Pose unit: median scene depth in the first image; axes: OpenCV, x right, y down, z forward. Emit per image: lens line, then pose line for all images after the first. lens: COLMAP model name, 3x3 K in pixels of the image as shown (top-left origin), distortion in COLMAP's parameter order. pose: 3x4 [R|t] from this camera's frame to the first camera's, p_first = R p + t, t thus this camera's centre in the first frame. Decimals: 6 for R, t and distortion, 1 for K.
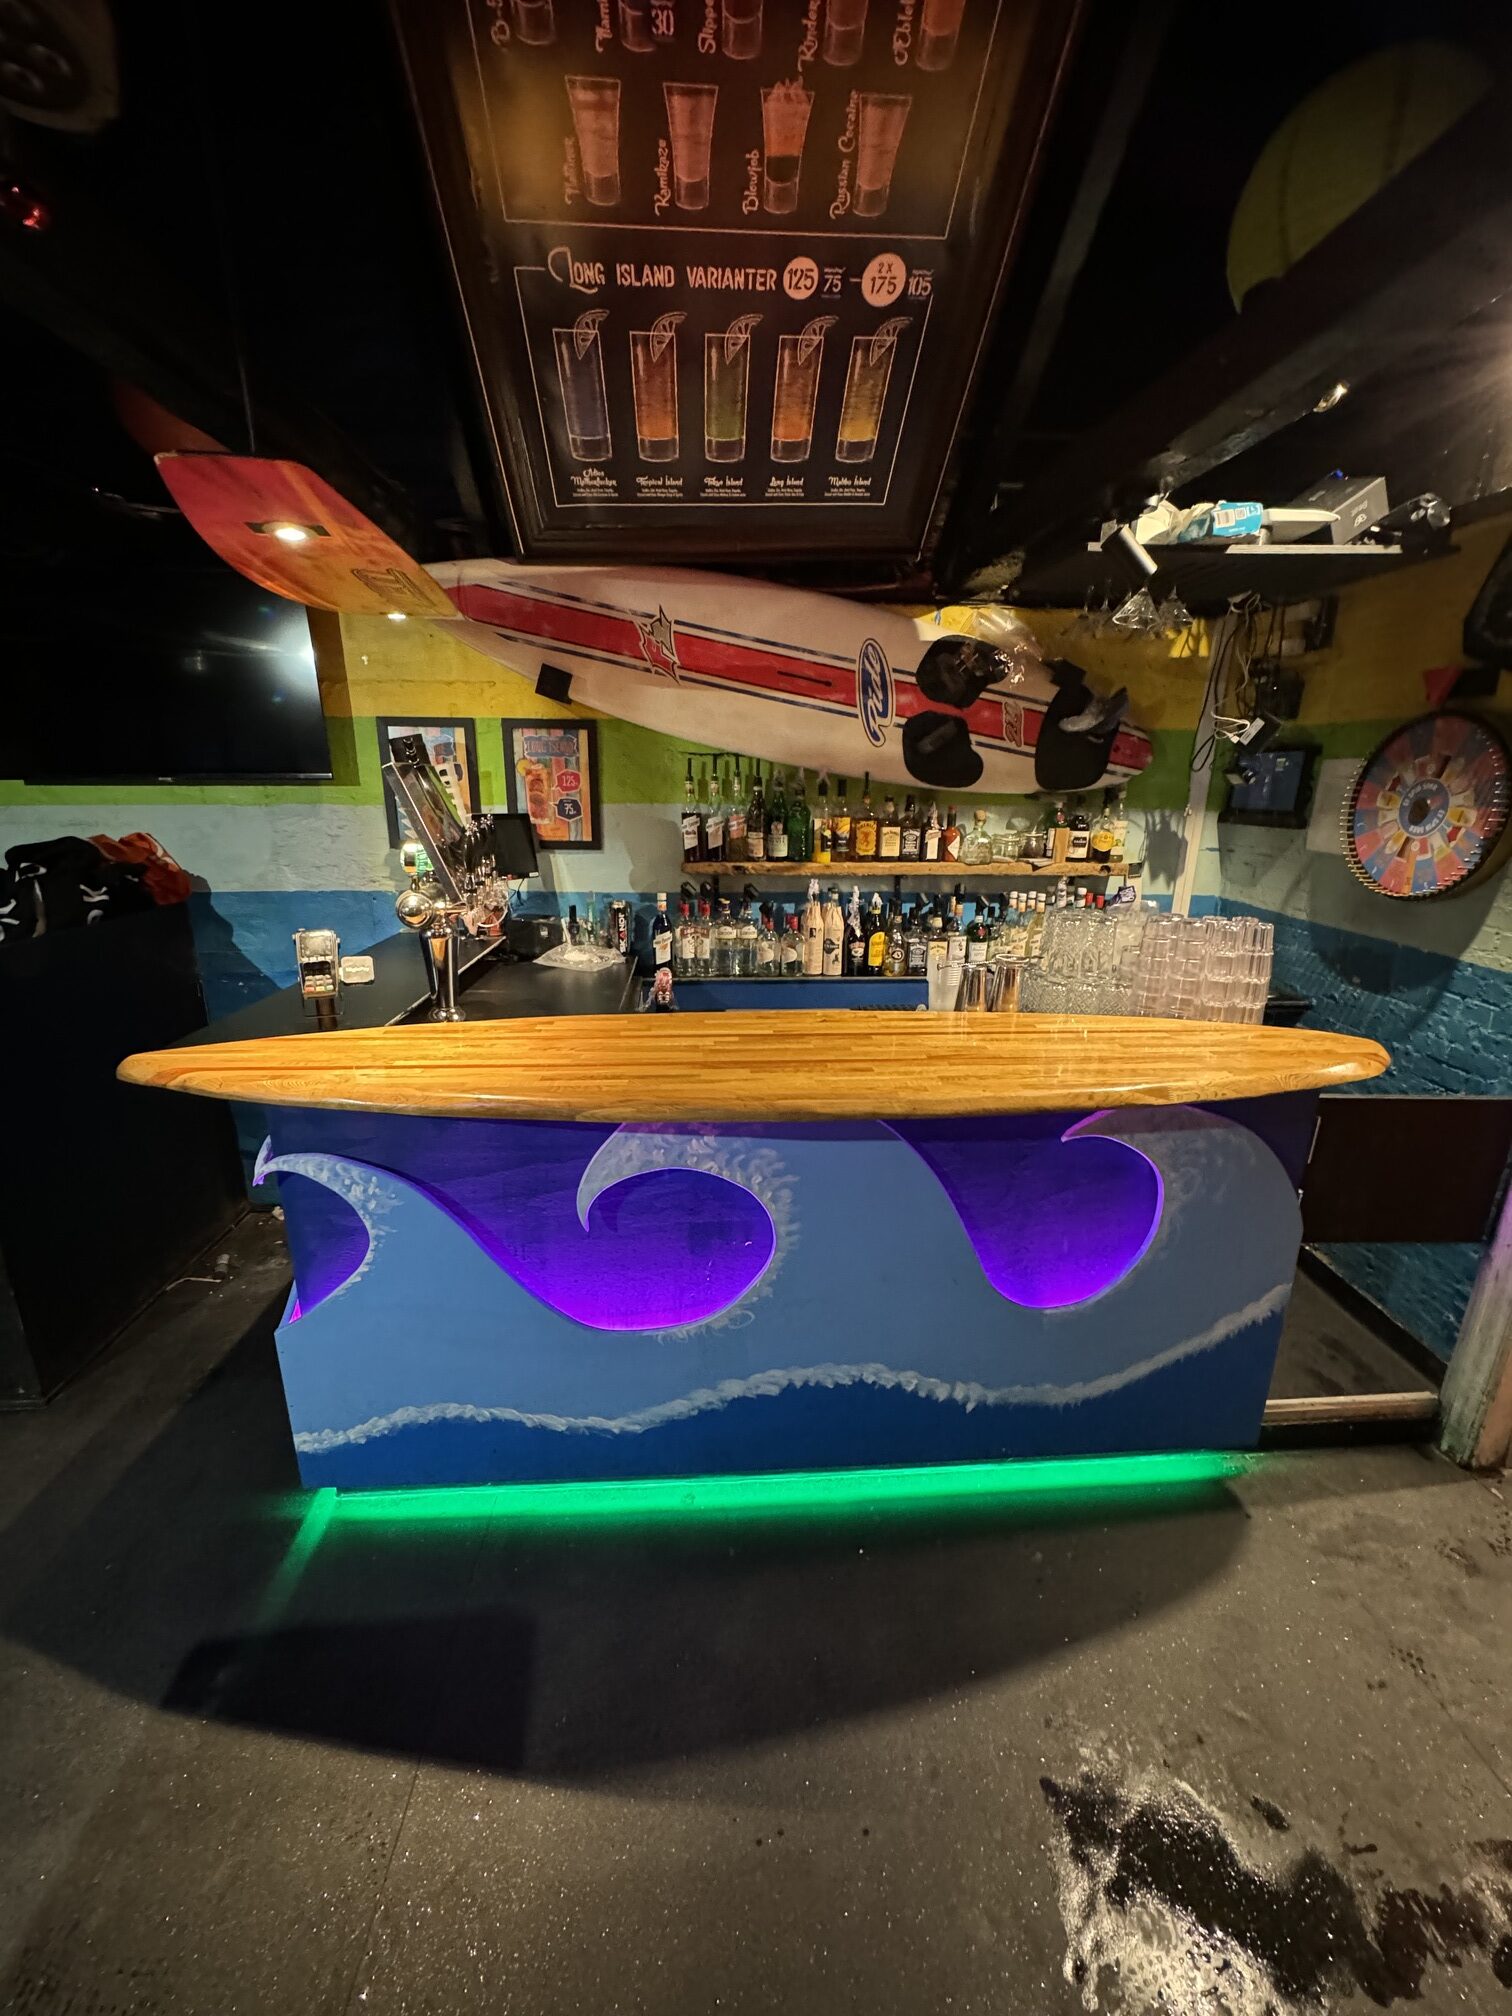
lens RADIAL K [[807.1, 0, 756.0], [0, 807.1, 1008.0], [0, 0, 1]] dist [0.000250, 0.000082]
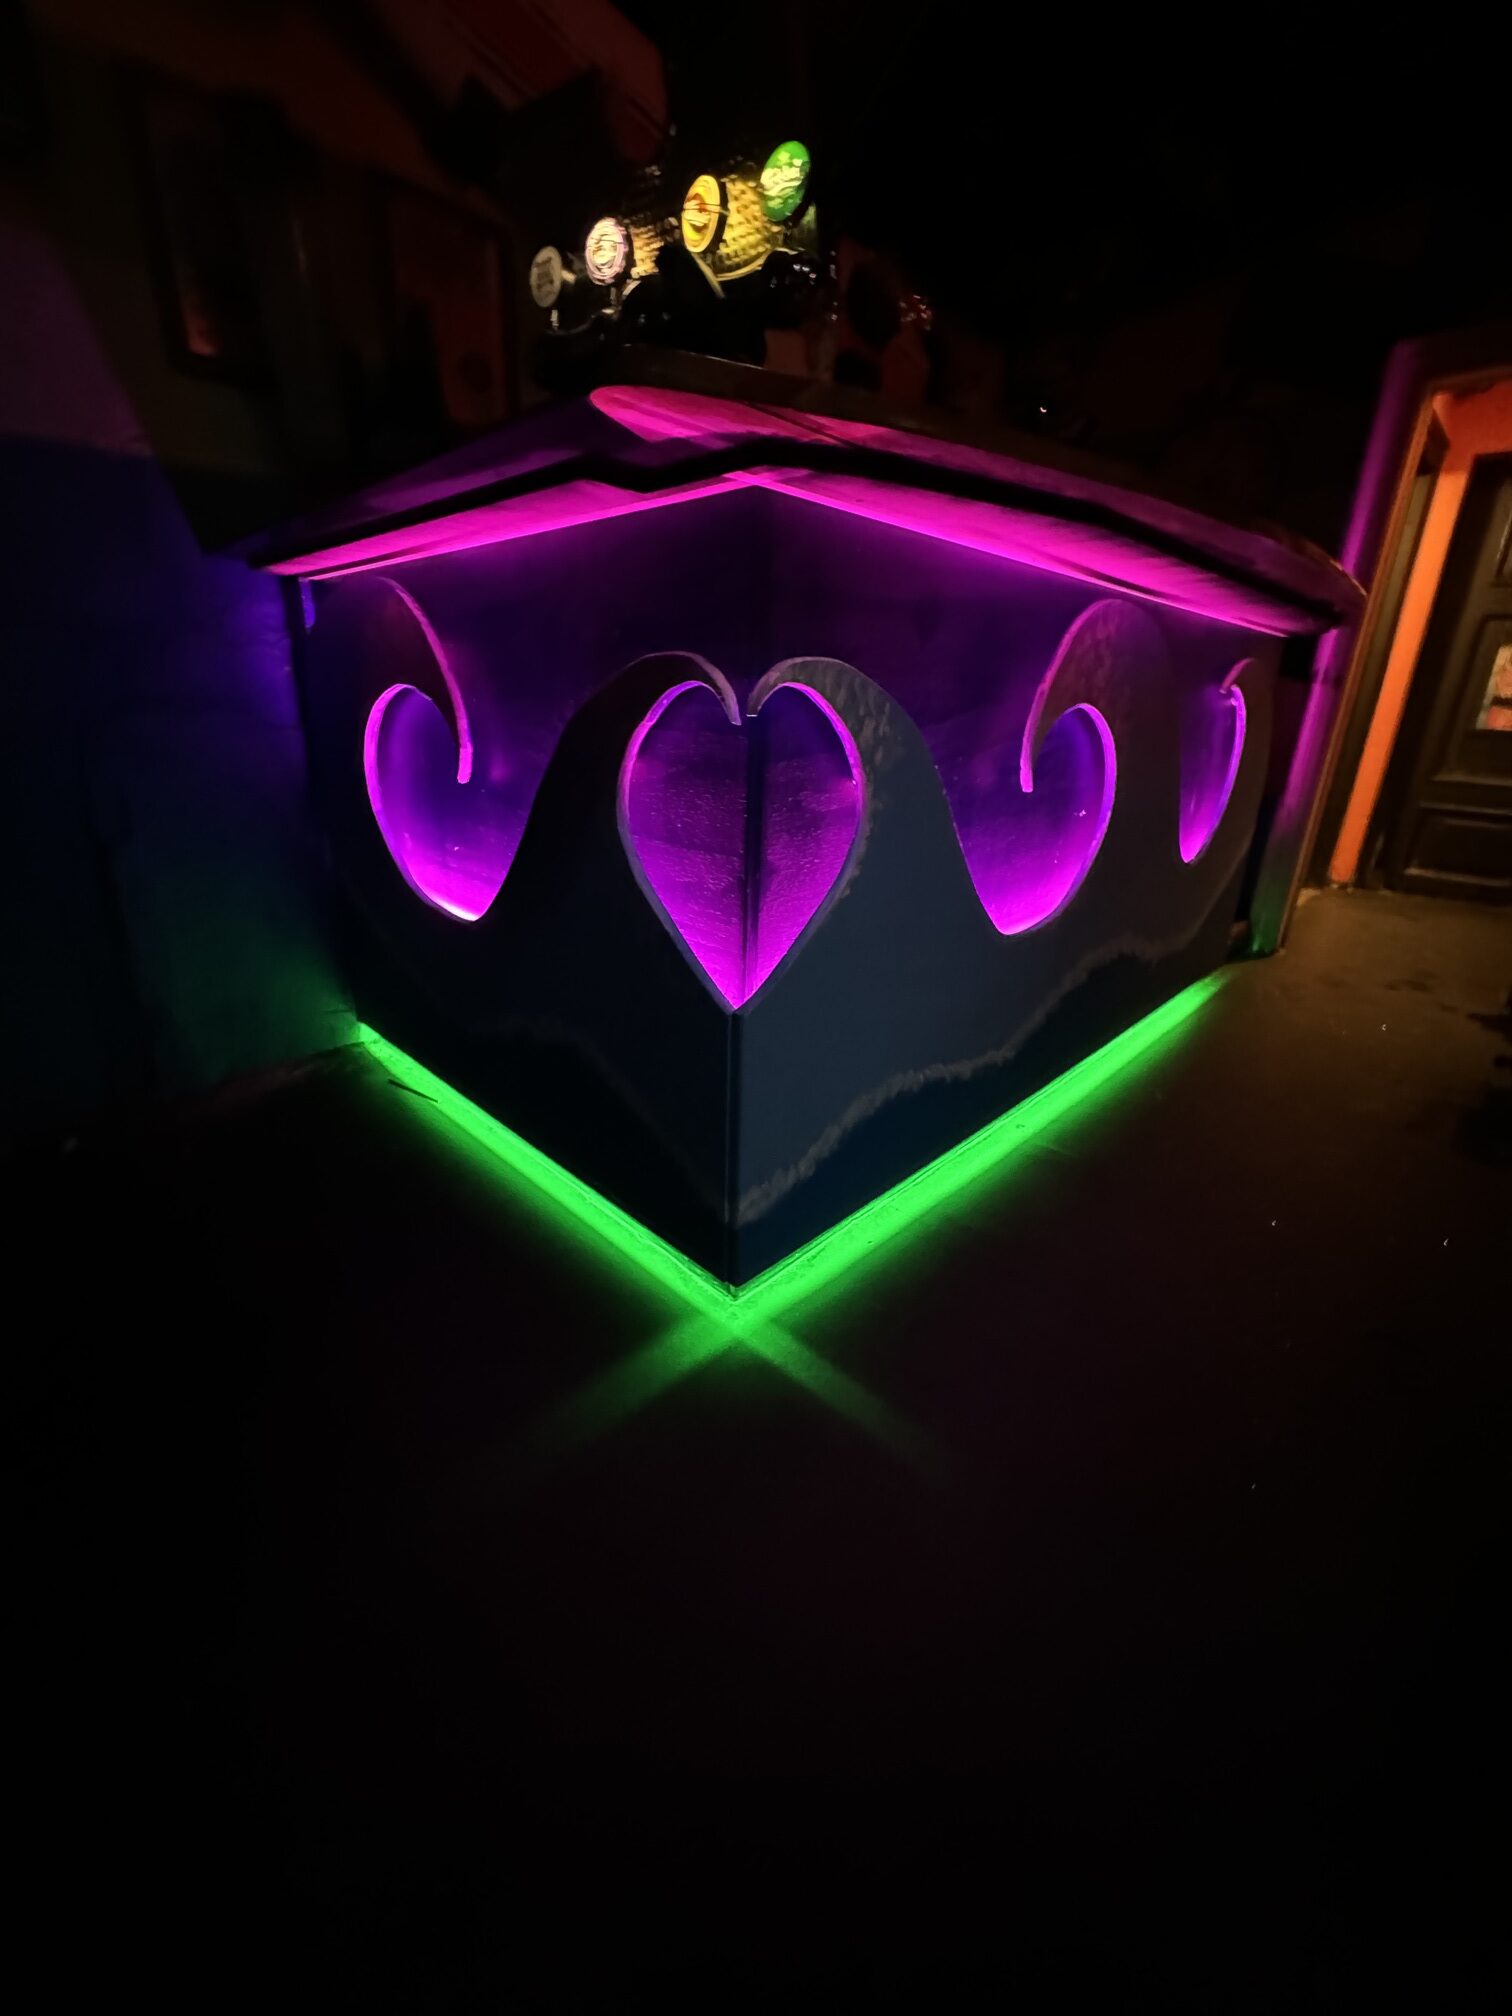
lens RADIAL K [[807.1, 0, 756.0], [0, 807.1, 1008.0], [0, 0, 1]] dist [0.000250, 0.000082]
pose [[0.740454, -0.232436, 0.630635, -0.658757], [0.173099, 0.972595, 0.155231, 0.213171], [-0.649434, -0.005779, 0.760396, 0.380618]]
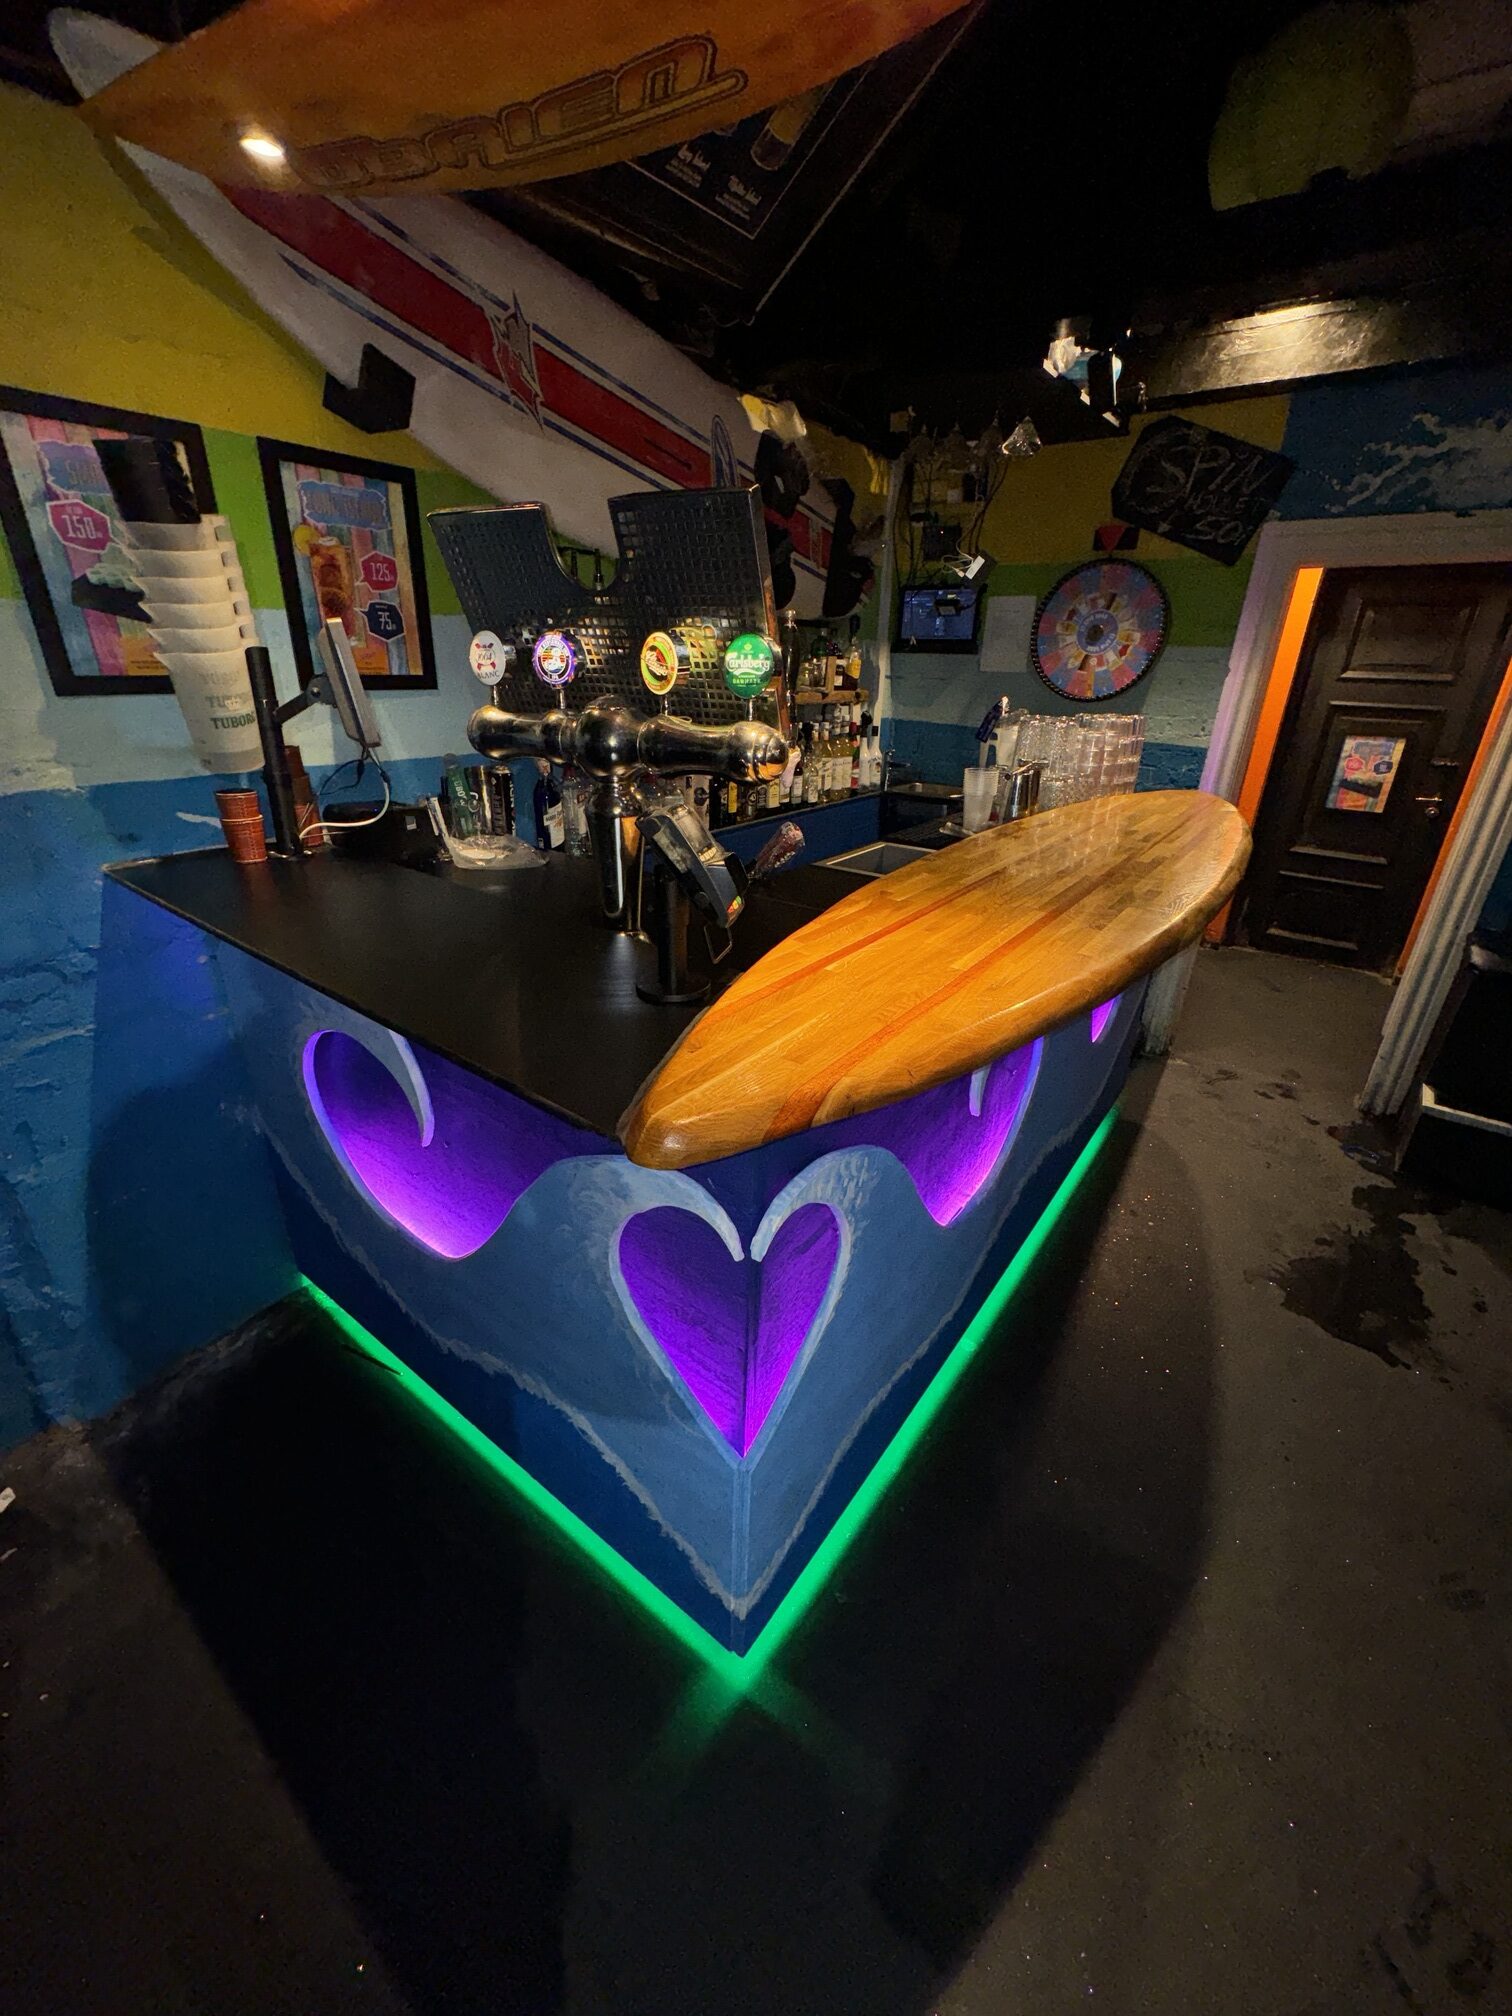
lens RADIAL K [[807.1, 0, 756.0], [0, 807.1, 1008.0], [0, 0, 1]] dist [0.000250, 0.000082]
pose [[0.644376, -0.304102, 0.701642, -0.632679], [0.196115, 0.952559, 0.232745, -0.055899], [-0.739134, -0.012373, 0.673445, 0.401838]]
